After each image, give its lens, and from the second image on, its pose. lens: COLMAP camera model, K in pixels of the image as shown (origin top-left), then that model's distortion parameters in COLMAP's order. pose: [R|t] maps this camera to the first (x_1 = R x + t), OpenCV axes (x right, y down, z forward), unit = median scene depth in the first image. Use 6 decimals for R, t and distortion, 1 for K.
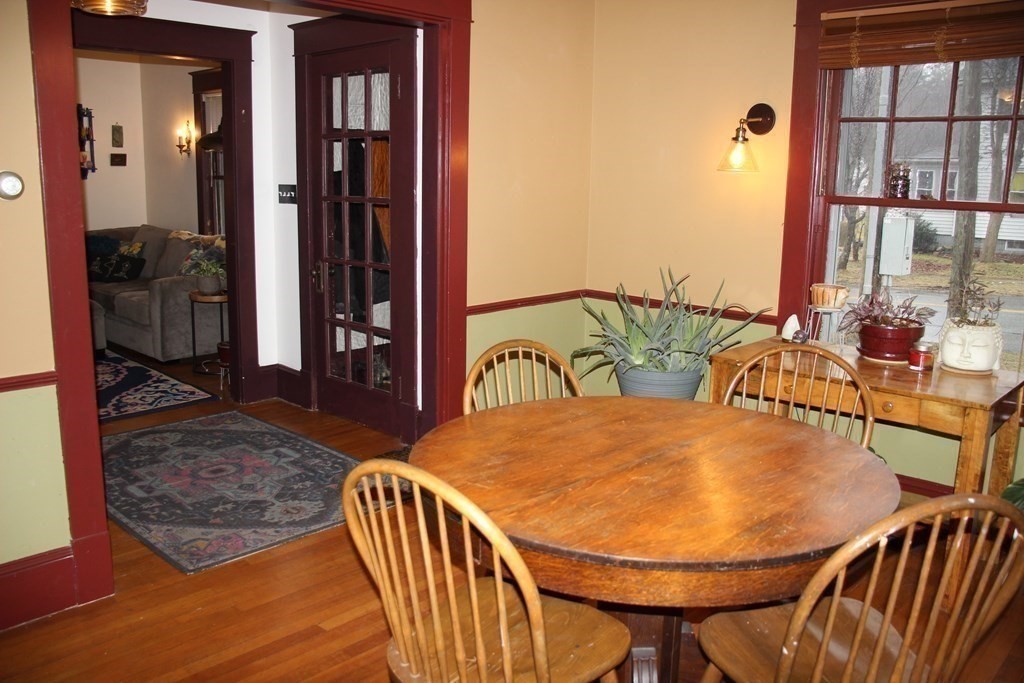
lens RADIAL K [[857.3, 0, 512.0], [0, 857.3, 341.5], [0, 0, 1]] dist [-0.163268, 0.154675]
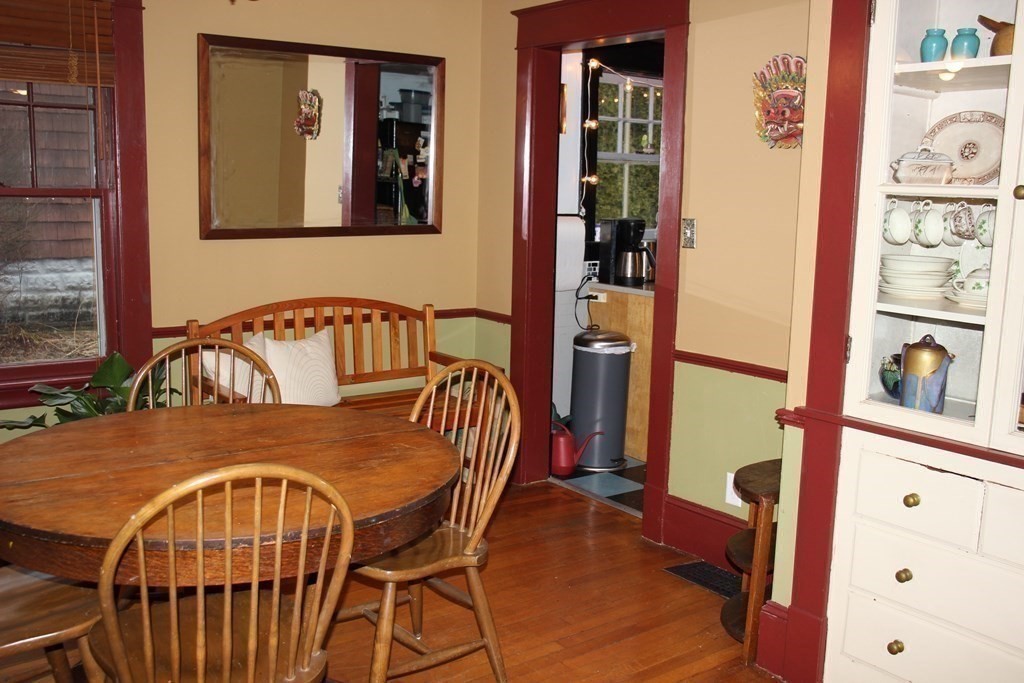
lens RADIAL K [[982.5, 0, 512.0], [0, 982.5, 341.5], [0, 0, 1]] dist [-0.070464, 0.006728]
pose [[-0.981682, -0.070407, 0.177043, -0.213152], [-0.005698, 0.939651, 0.342086, -0.224488], [-0.190444, 0.334811, -0.922840, 1.128685]]
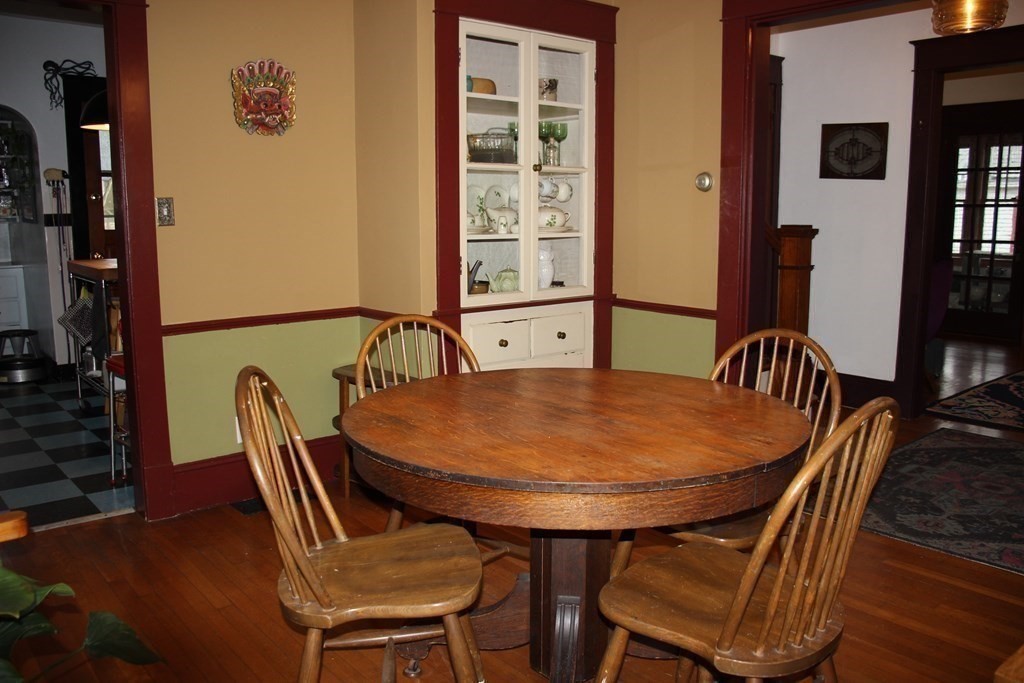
lens RADIAL K [[857.3, 0, 512.0], [0, 857.3, 341.5], [0, 0, 1]] dist [-0.163268, 0.154675]
pose [[-0.122548, 0.137729, -0.982860, 0.687520], [-0.191384, 0.968457, 0.159573, -0.057862], [0.973835, 0.207659, -0.092323, 0.579522]]
